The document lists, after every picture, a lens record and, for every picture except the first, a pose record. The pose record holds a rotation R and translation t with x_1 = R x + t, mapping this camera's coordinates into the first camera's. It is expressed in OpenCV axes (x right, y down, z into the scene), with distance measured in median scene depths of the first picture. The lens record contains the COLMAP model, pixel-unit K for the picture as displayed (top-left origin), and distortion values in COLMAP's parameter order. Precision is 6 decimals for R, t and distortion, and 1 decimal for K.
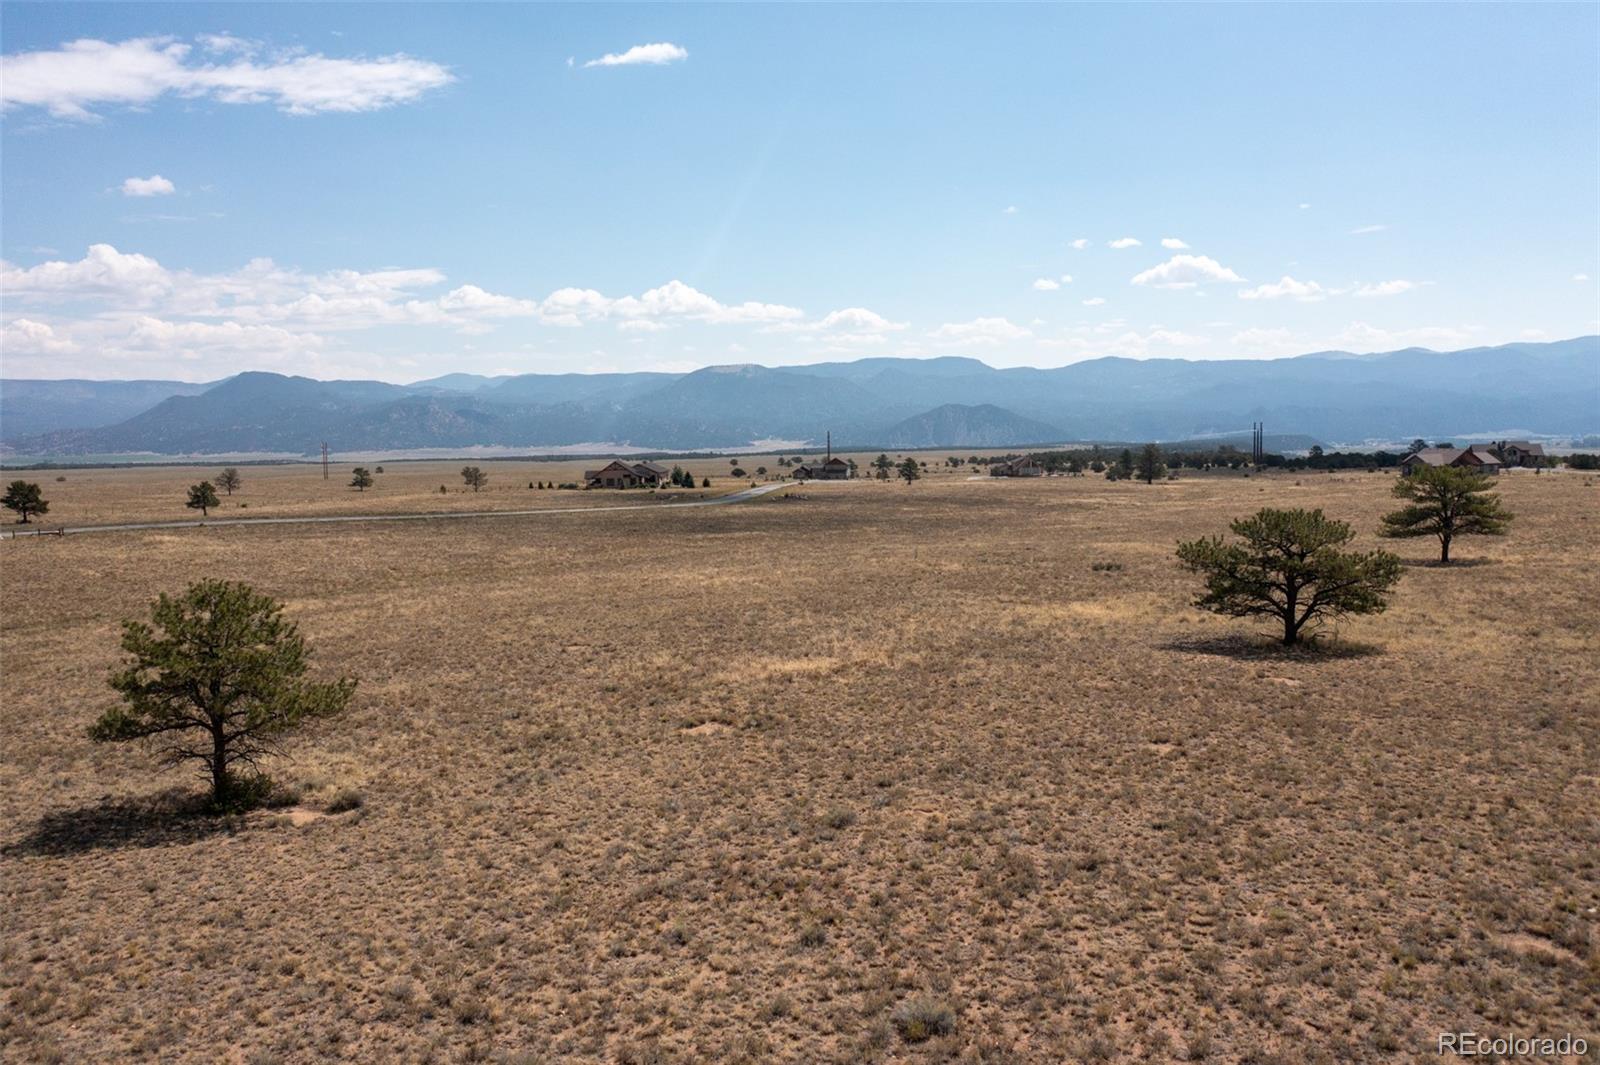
lens RADIAL K [[1247.9, 0, 806.3], [0, 1247.9, 533.3], [0, 0, 1]] dist [-0.023254, 0.002492]
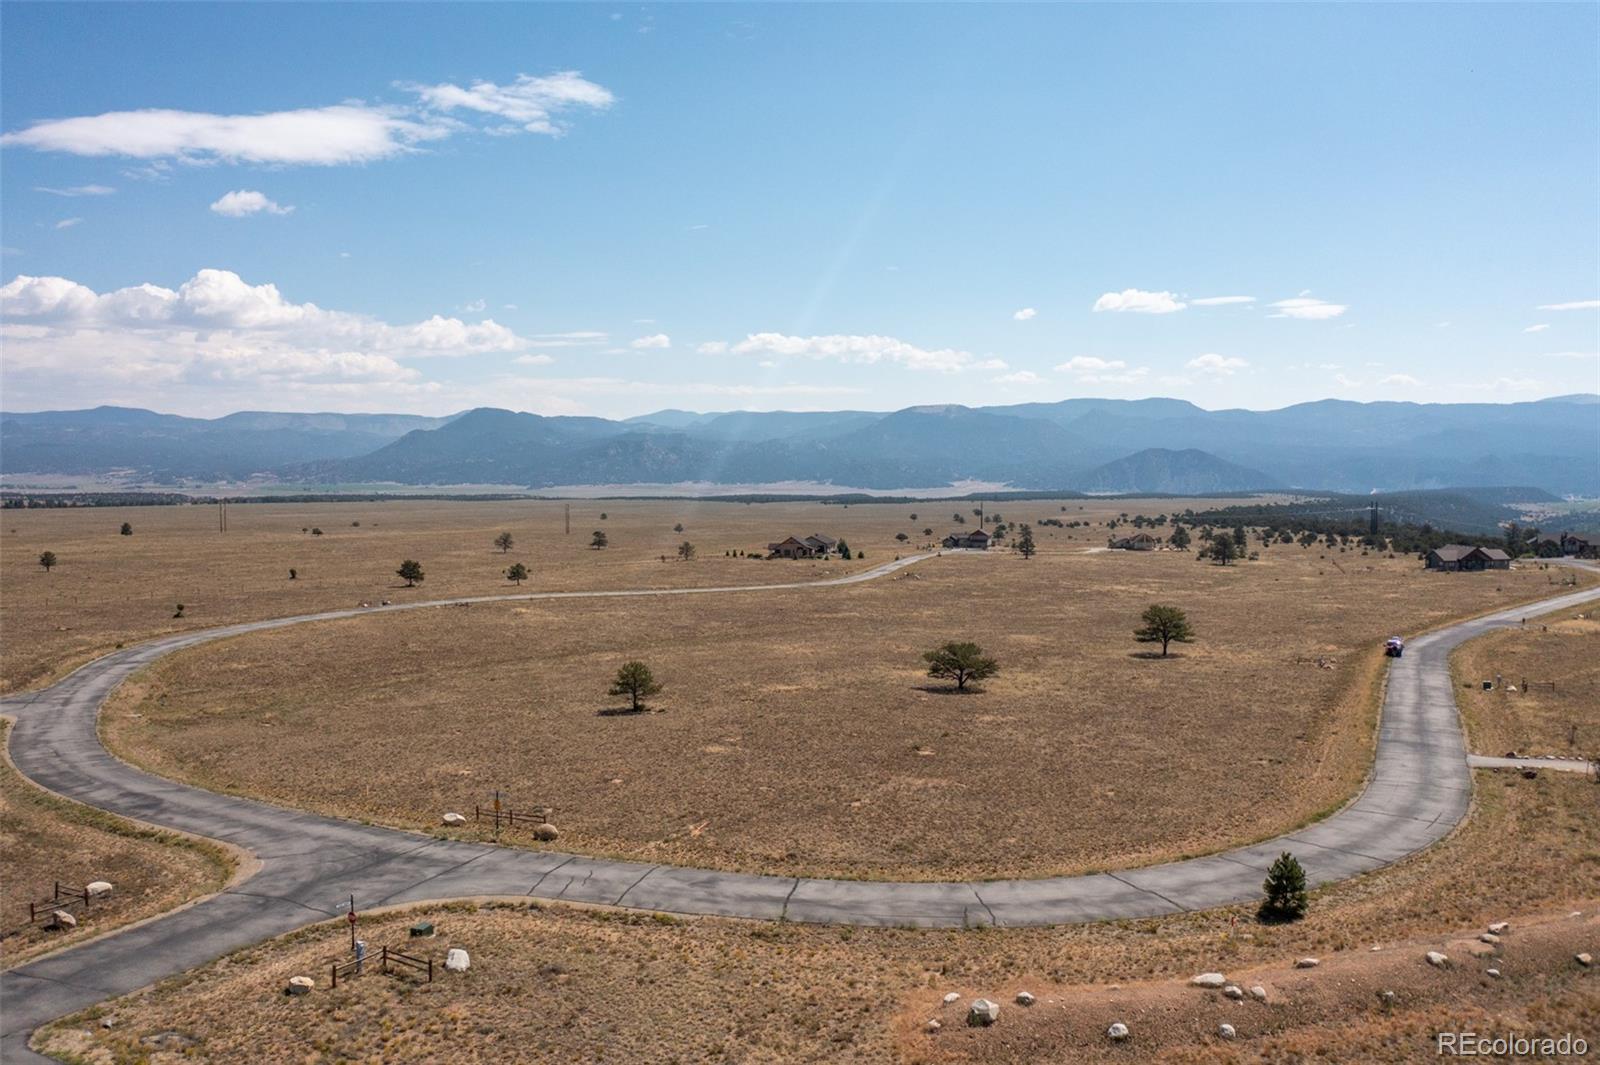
lens RADIAL K [[1248.0, 0, 811.9], [0, 1248.0, 473.5], [0, 0, 1]] dist [-0.019857, 0.003000]
pose [[0.987386, 0.017302, -0.157382, 0.077043], [-0.029461, 0.996729, -0.075255, -0.028416], [0.155565, 0.078942, 0.984666, -0.304492]]
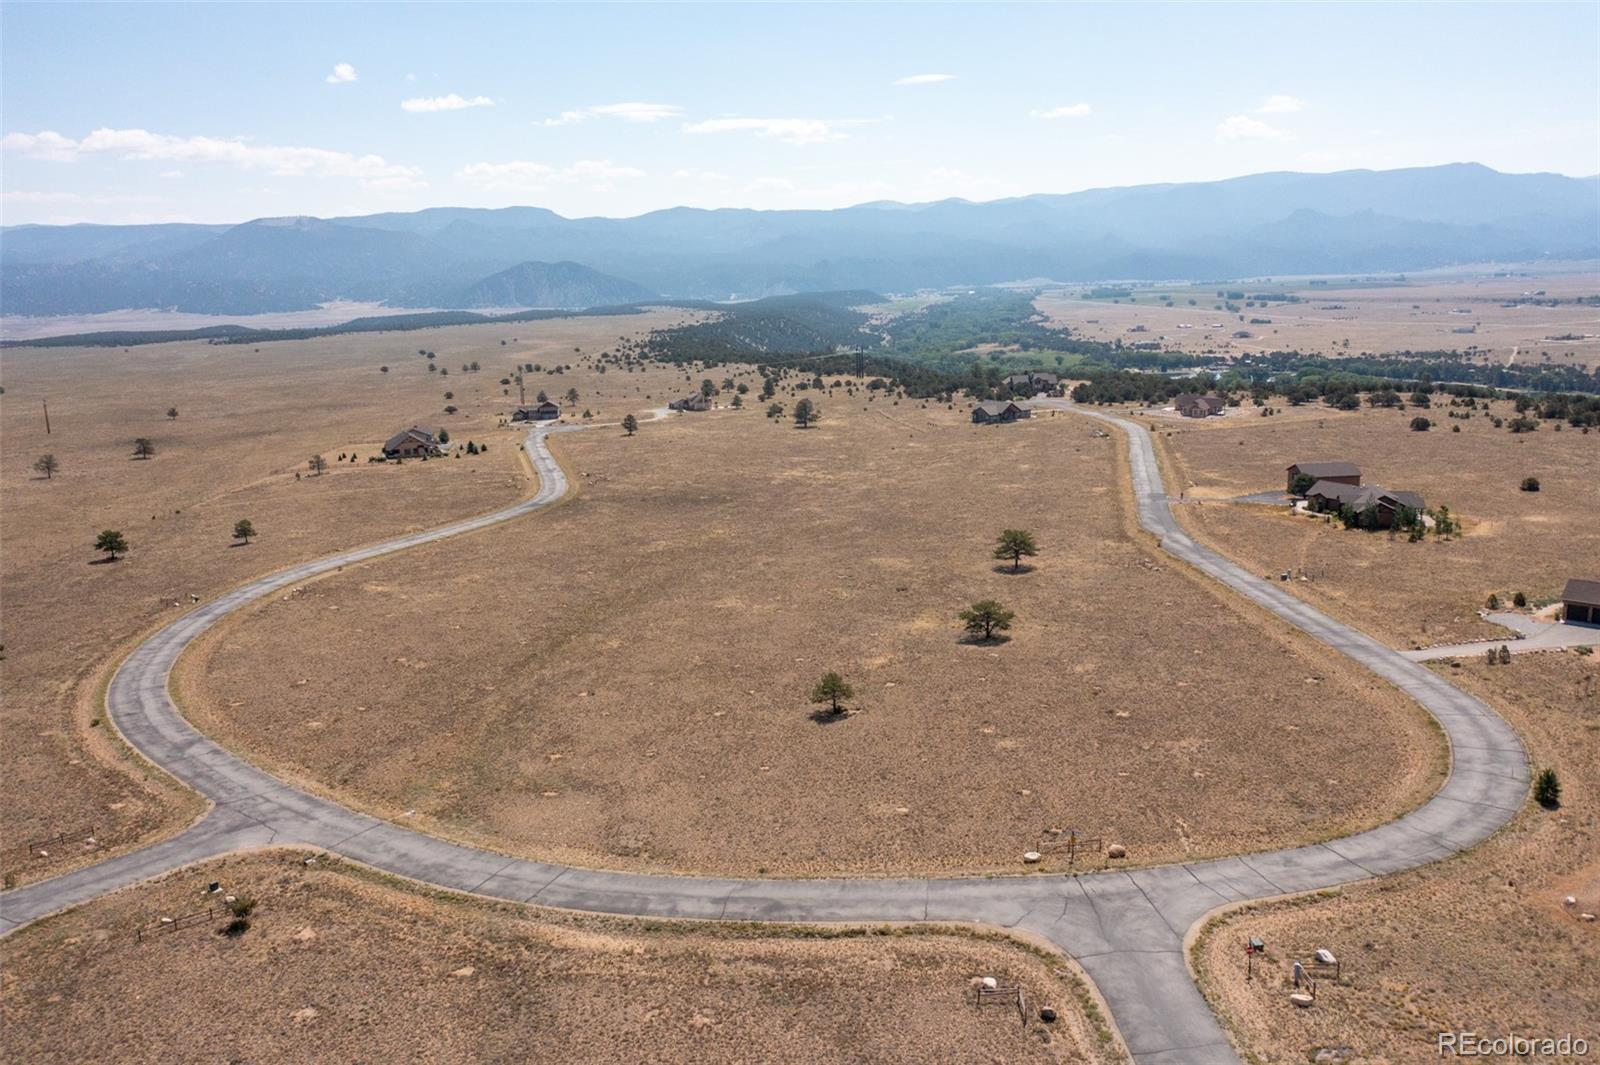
lens RADIAL K [[1248.0, 0, 811.9], [0, 1248.0, 473.5], [0, 0, 1]] dist [-0.019857, 0.003000]
pose [[0.942468, -0.064861, 0.327945, -0.200920], [0.040986, 0.996016, 0.079203, -0.110802], [-0.331776, -0.061205, 0.941371, -0.356902]]
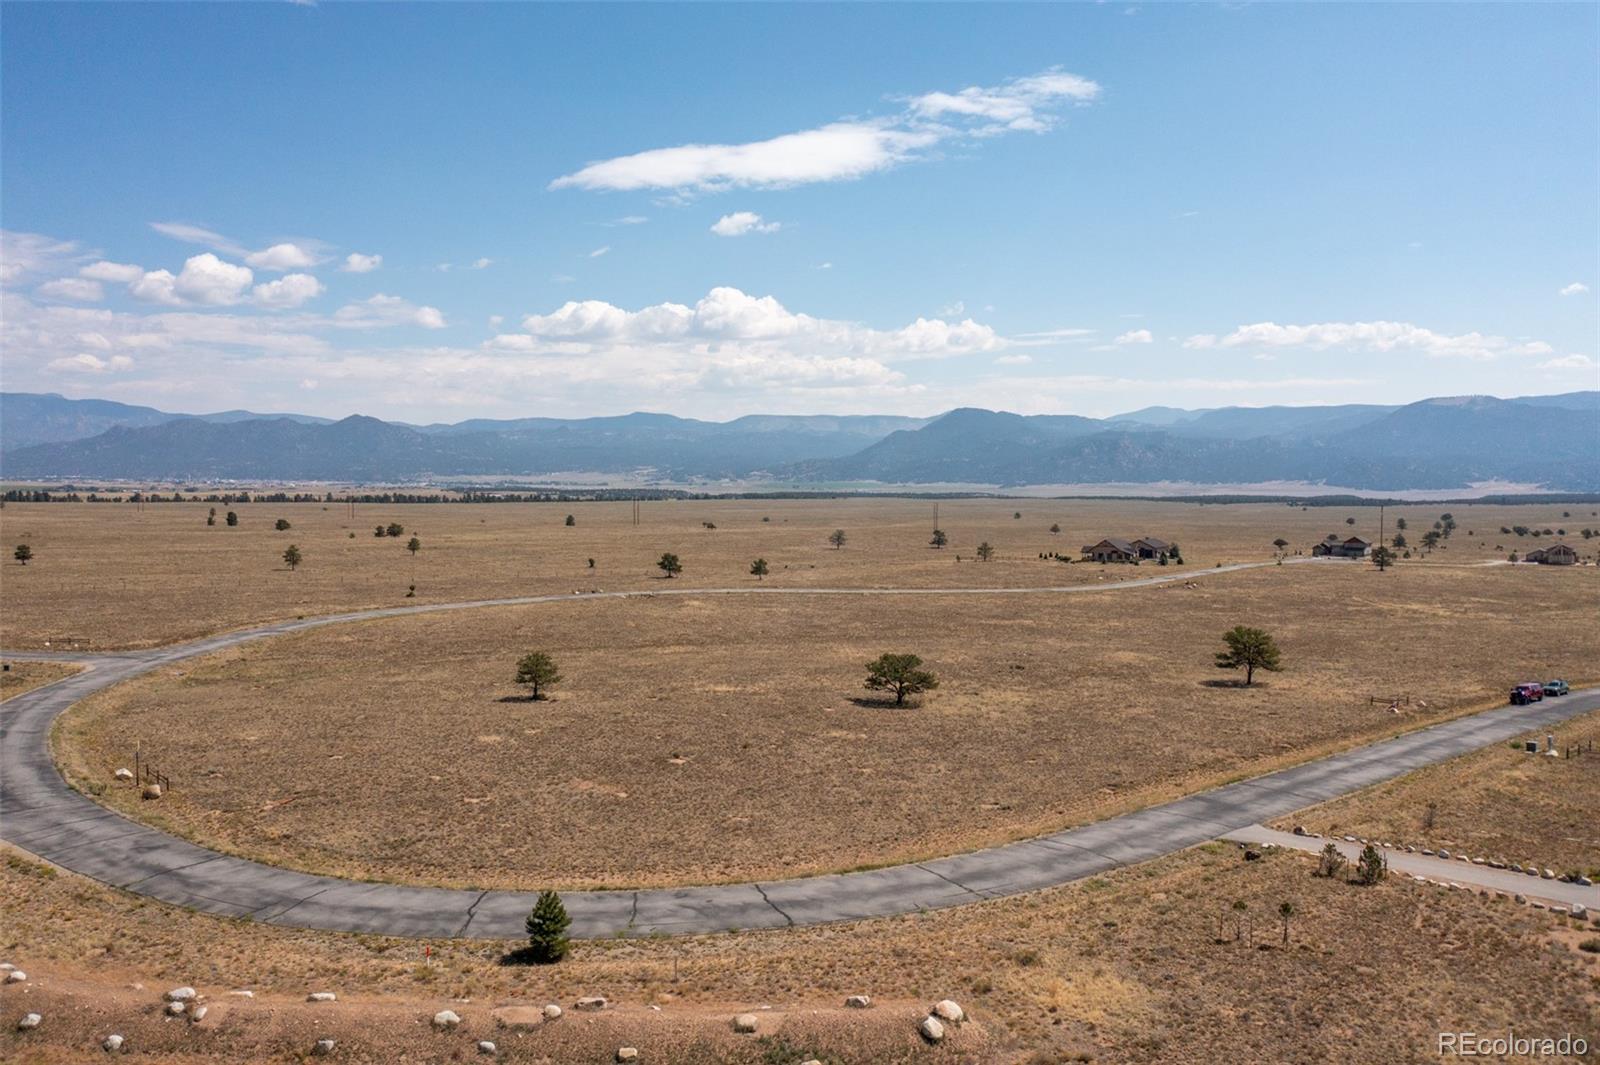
lens RADIAL K [[1247.9, 0, 806.3], [0, 1247.9, 533.3], [0, 0, 1]] dist [-0.023254, 0.002492]
pose [[0.854362, 0.043738, -0.517834, 0.251687], [-0.056978, 0.998328, -0.009684, -0.038033], [0.516545, 0.037779, 0.855426, -0.227629]]
